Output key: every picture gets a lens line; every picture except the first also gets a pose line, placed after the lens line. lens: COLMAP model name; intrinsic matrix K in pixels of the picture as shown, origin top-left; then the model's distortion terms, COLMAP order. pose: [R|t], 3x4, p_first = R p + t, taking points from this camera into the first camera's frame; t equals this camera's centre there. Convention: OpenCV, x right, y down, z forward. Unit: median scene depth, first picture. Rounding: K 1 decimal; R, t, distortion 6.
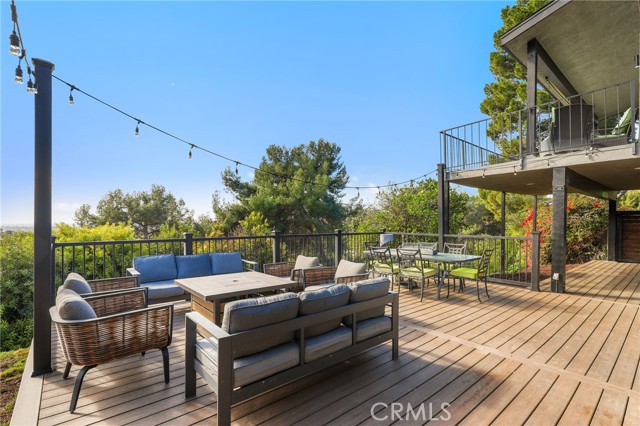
lens RADIAL K [[299.2, 0, 330.3], [0, 299.2, 219.4], [0, 0, 1]] dist [-0.001414, -0.000377]
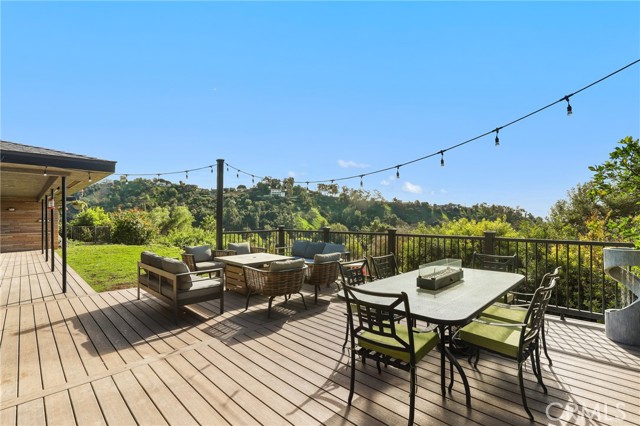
lens RADIAL K [[299.2, 0, 330.3], [0, 299.2, 219.4], [0, 0, 1]] dist [-0.001414, -0.000377]
pose [[0.083323, 0.004326, -0.996513, 1.533395], [0.011308, 0.999922, 0.005287, -0.002379], [0.996458, -0.011709, 0.083267, 1.513864]]
